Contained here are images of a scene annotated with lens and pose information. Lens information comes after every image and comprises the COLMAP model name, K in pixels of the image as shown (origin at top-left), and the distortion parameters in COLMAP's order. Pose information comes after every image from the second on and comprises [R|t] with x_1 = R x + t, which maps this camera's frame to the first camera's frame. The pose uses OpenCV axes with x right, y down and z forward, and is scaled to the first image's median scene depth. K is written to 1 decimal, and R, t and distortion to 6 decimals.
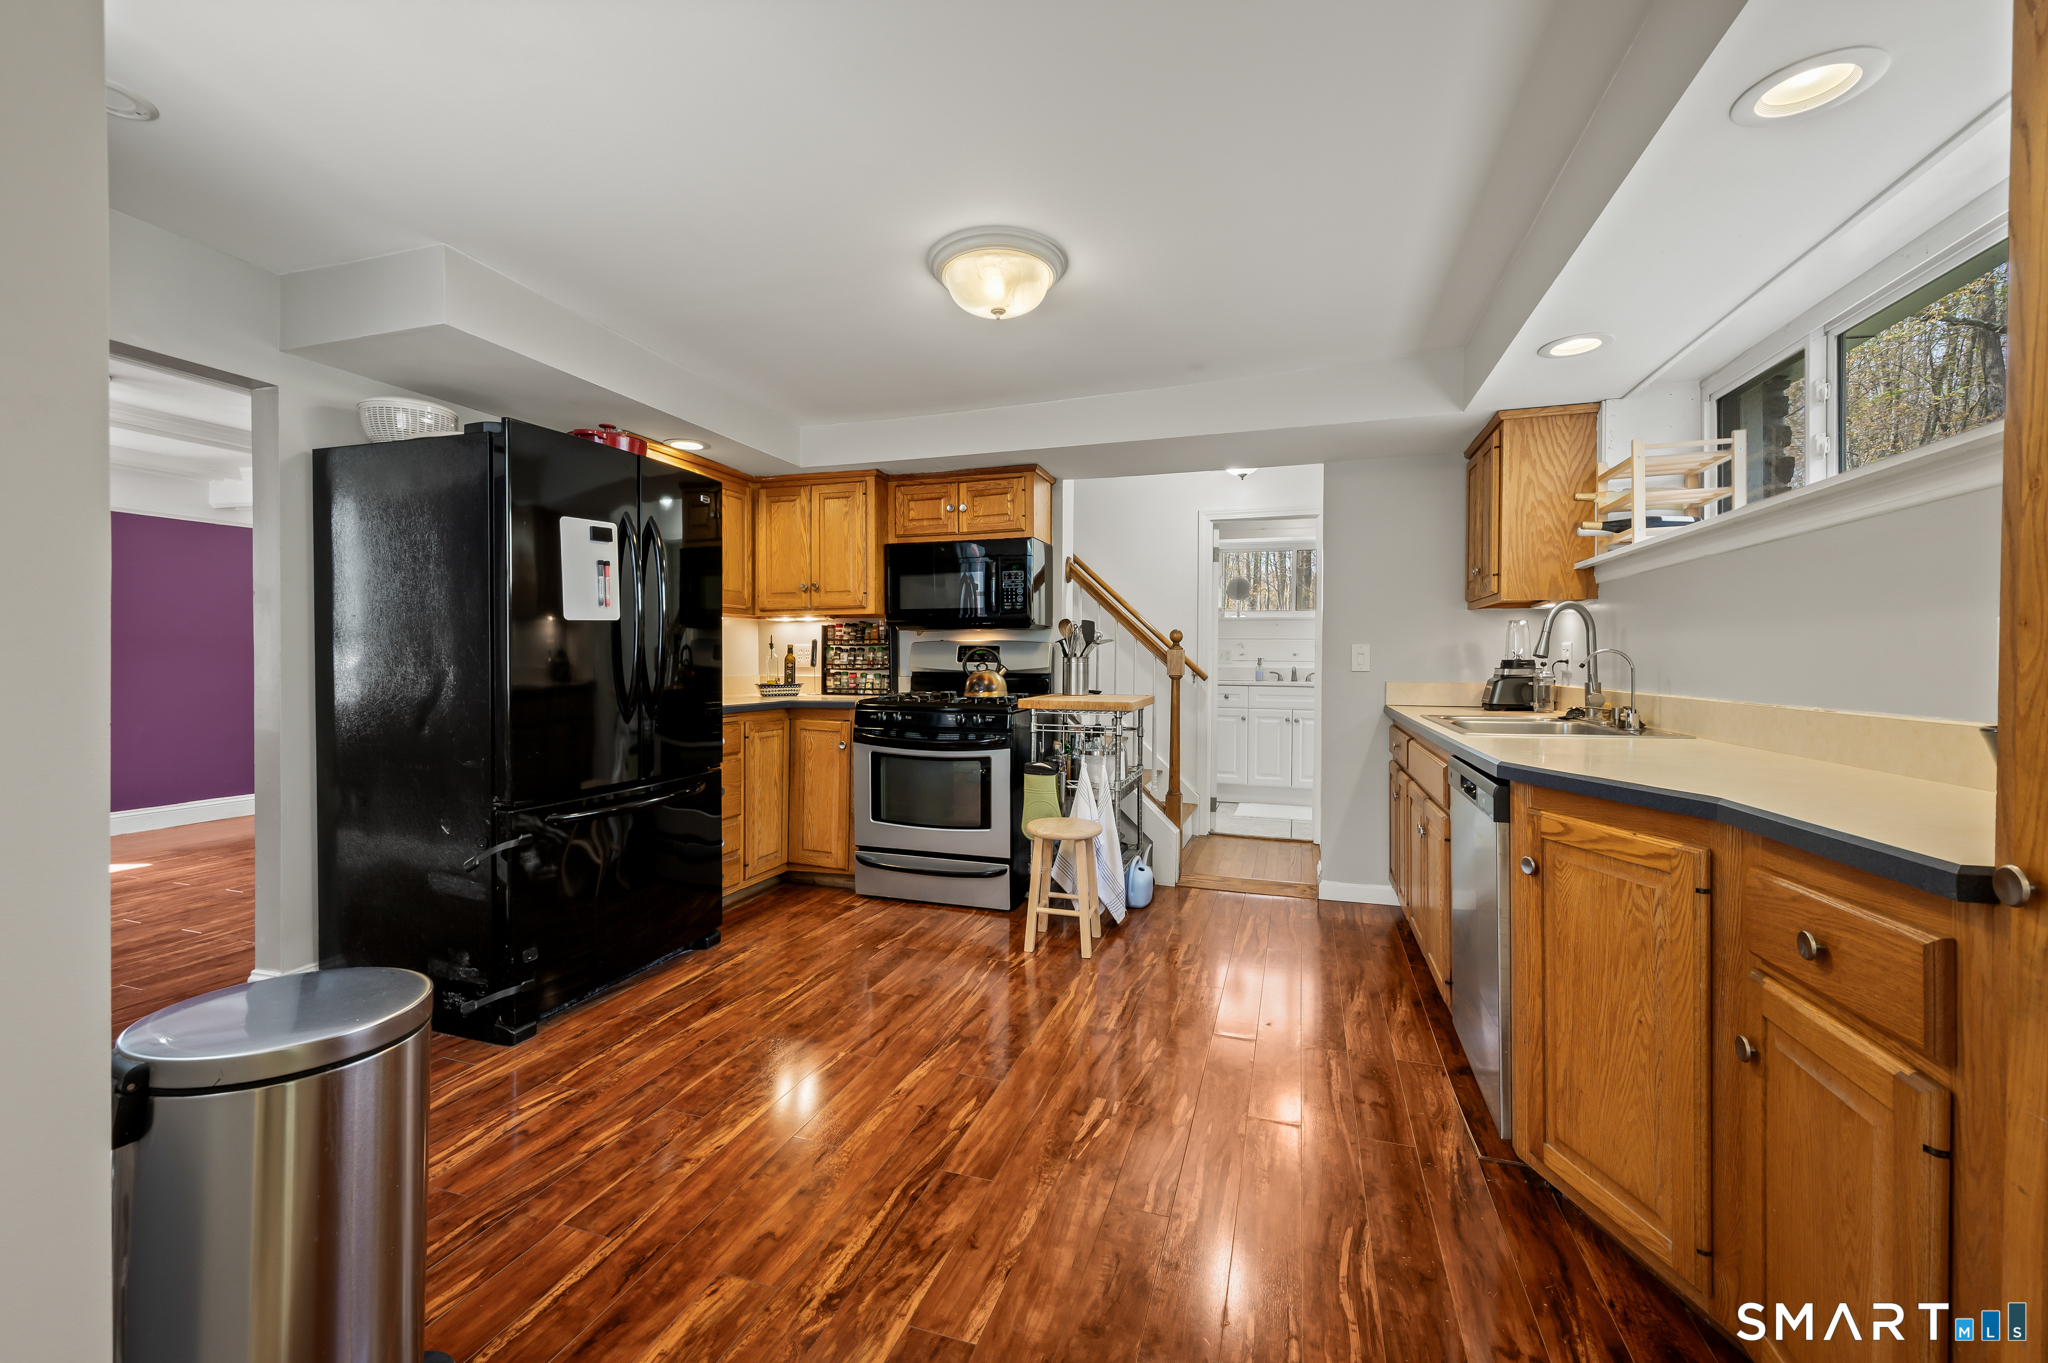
lens RADIAL K [[826.0, 0, 1037.0], [0, 826.0, 669.9], [0, 0, 1]] dist [0.000199, 0.000013]
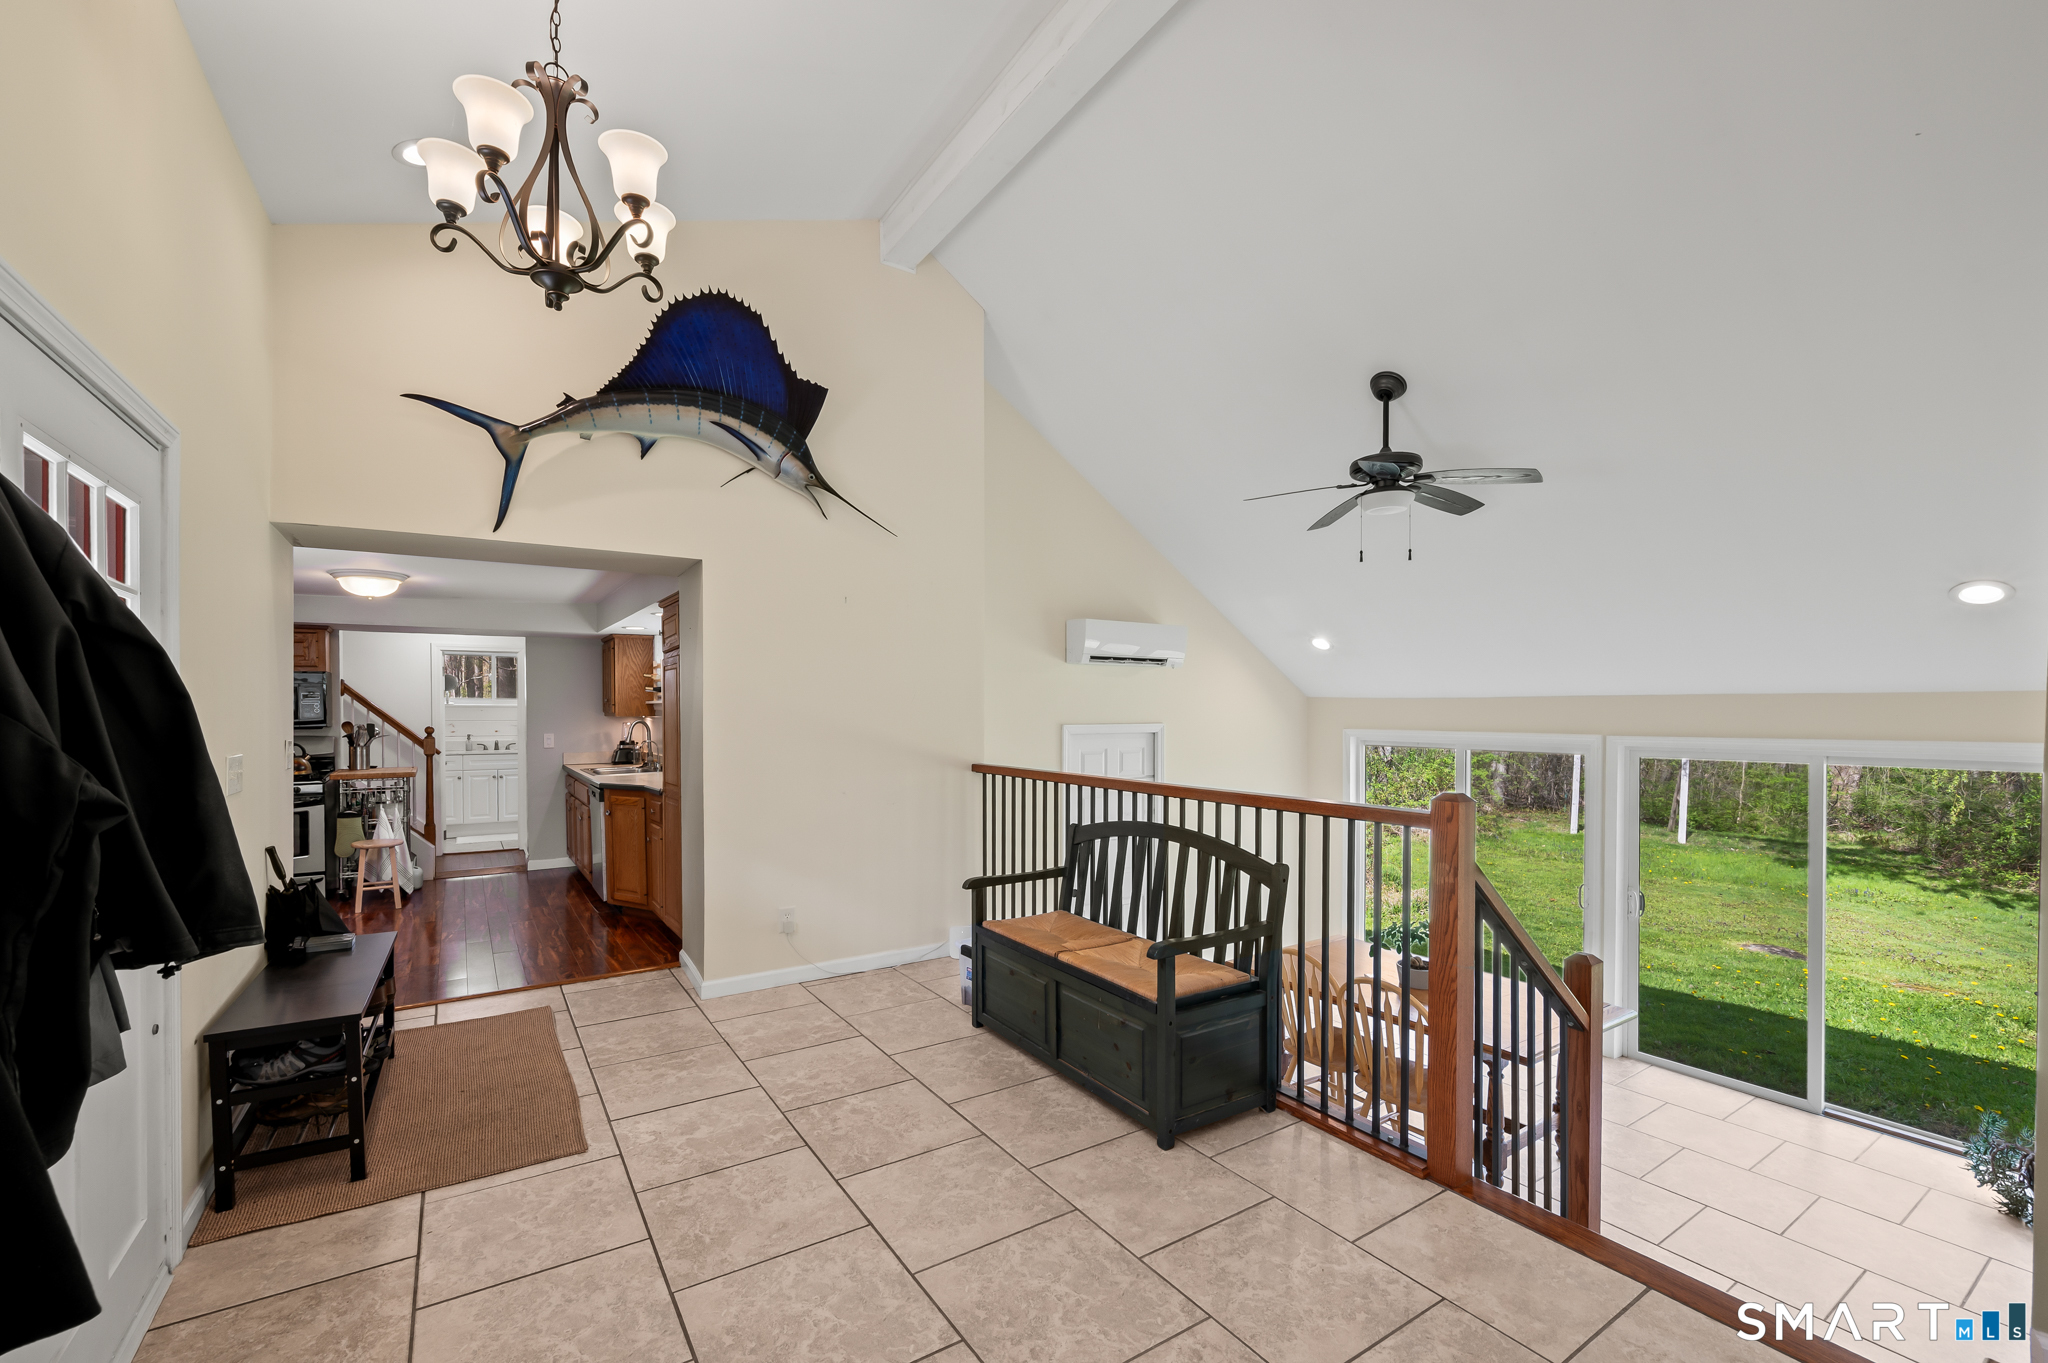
lens RADIAL K [[842.9, 0, 1029.8], [0, 842.9, 715.6], [0, 0, 1]] dist [-0.000281, -0.000062]
pose [[0.618601, -0.011583, 0.785620, -0.478671], [0.014563, 0.999889, 0.003276, -0.067326], [-0.785571, 0.009414, 0.618701, -1.146996]]
